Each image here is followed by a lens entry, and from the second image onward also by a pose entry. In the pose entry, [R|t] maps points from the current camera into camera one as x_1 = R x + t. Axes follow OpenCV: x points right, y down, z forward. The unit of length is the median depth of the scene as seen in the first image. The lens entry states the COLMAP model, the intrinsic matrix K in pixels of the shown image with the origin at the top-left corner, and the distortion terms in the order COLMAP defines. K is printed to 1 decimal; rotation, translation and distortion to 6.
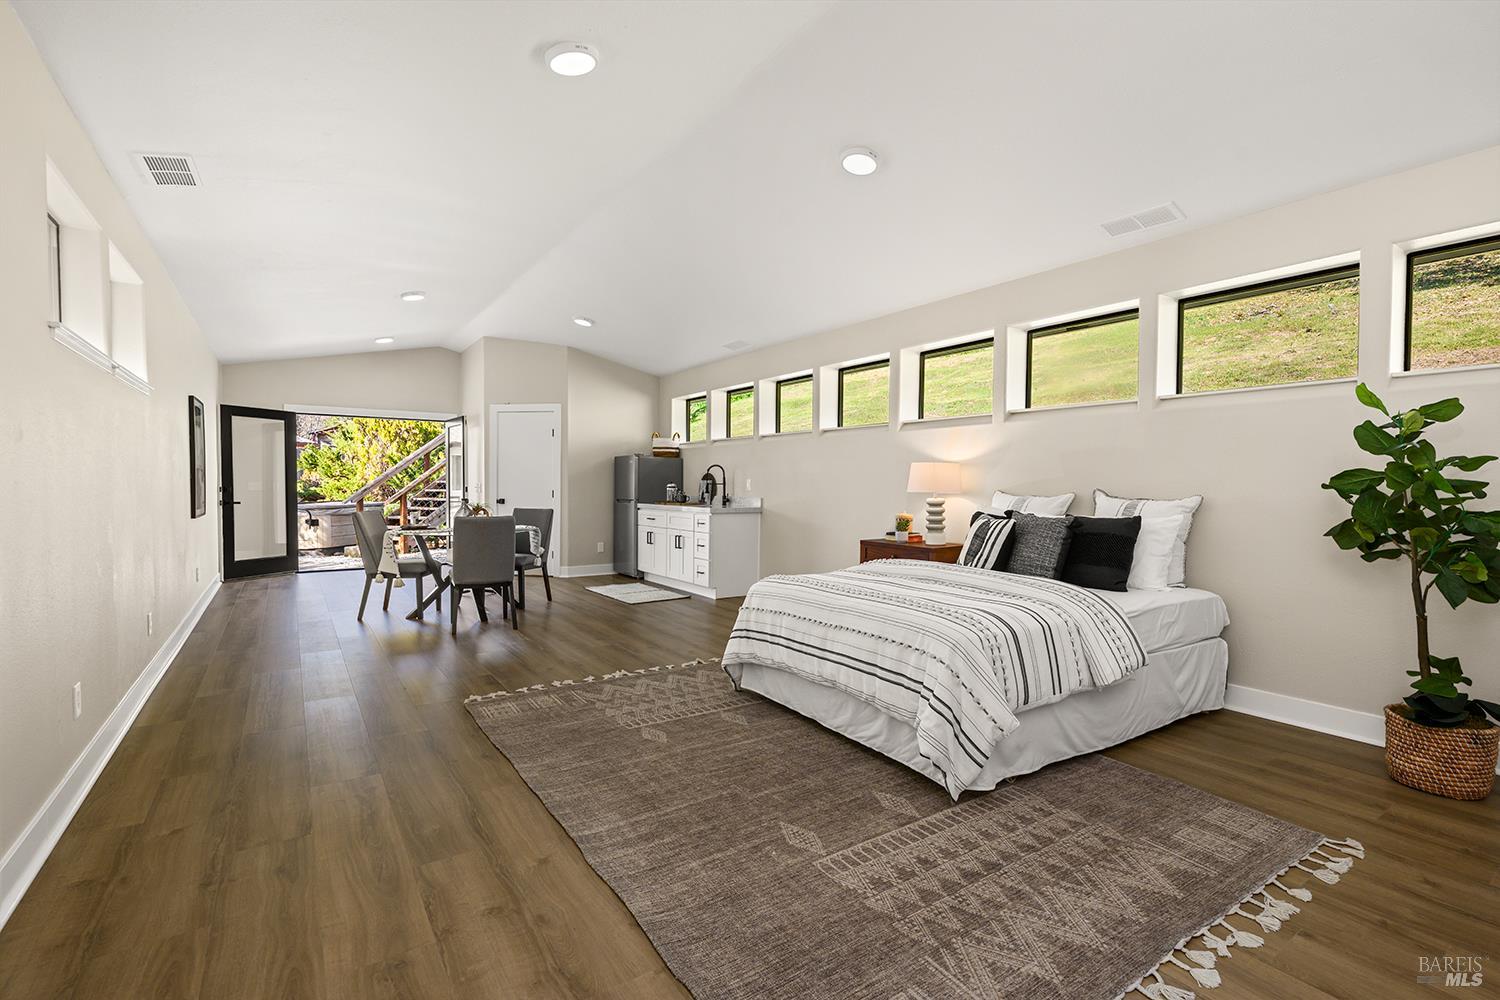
lens RADIAL K [[651.2, 0, 752.4], [0, 651.2, 509.5], [0, 0, 1]] dist [-0.000465, -0.000306]
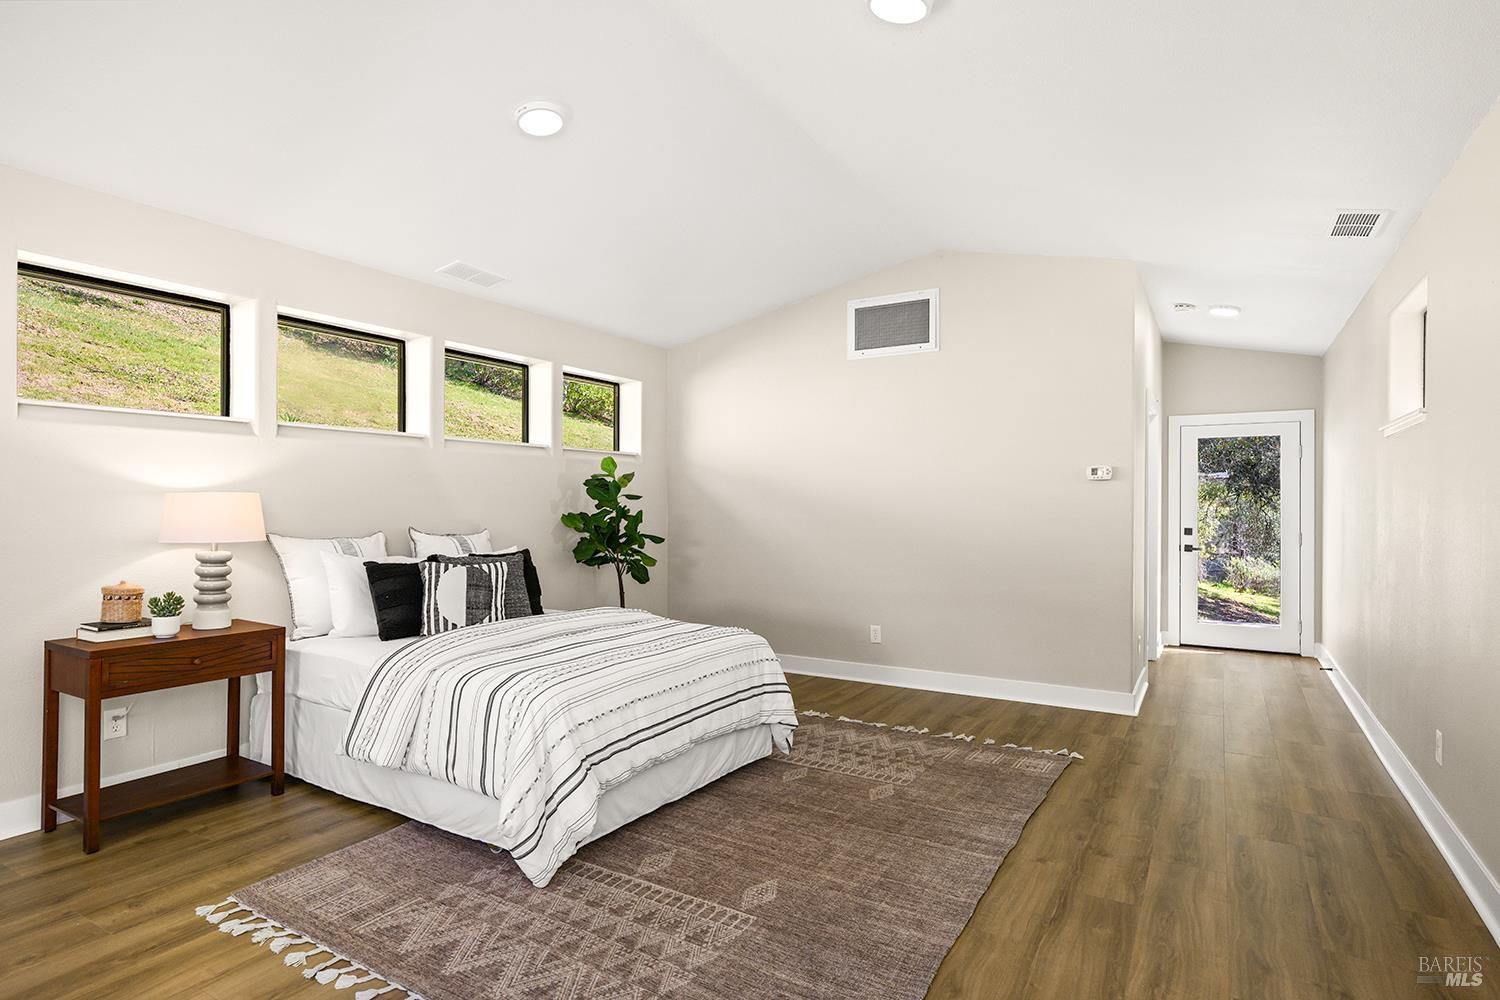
lens RADIAL K [[740.7, 0, 746.0], [0, 740.7, 478.8], [0, 0, 1]] dist [0.001610, 0.000509]
pose [[-0.373193, 0.024492, 0.927430, -1.023600], [0.029418, 0.999461, -0.014557, -0.113380], [-0.927287, 0.021851, -0.373713, 1.462919]]
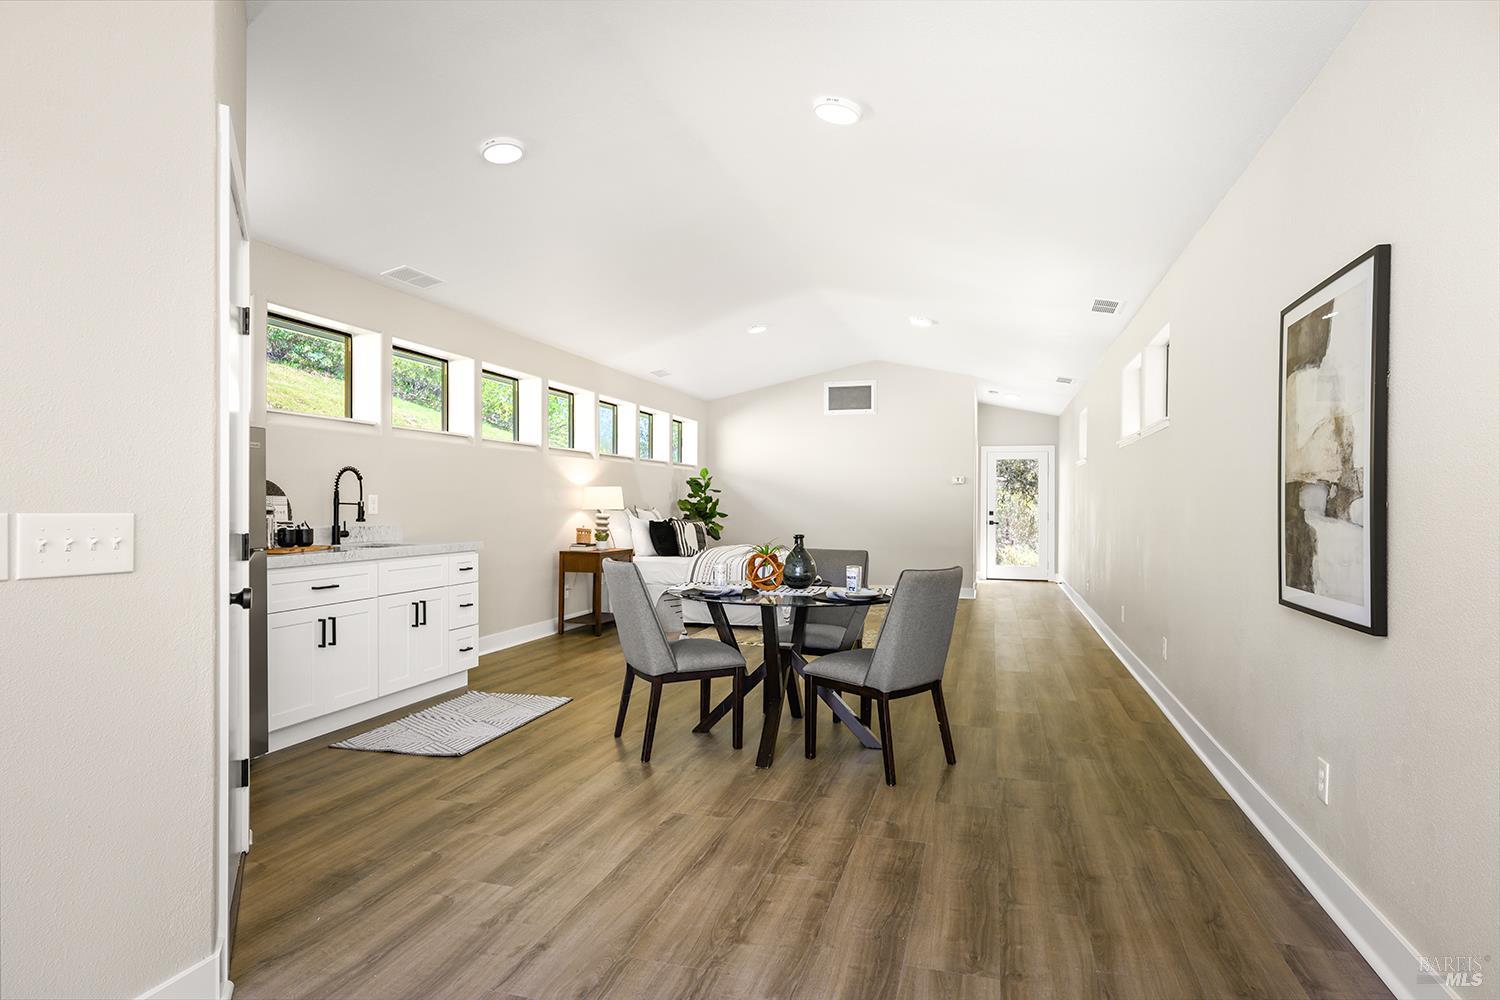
lens RADIAL K [[859.2, 0, 750.0], [0, 859.2, 500.0], [0, 0, 1]] dist [0.001064, 0.000087]
pose [[-0.623285, -0.028299, 0.781483, -2.666692], [-0.001270, 0.999380, 0.035176, -0.223695], [-0.781994, 0.020933, -0.622934, 3.876028]]
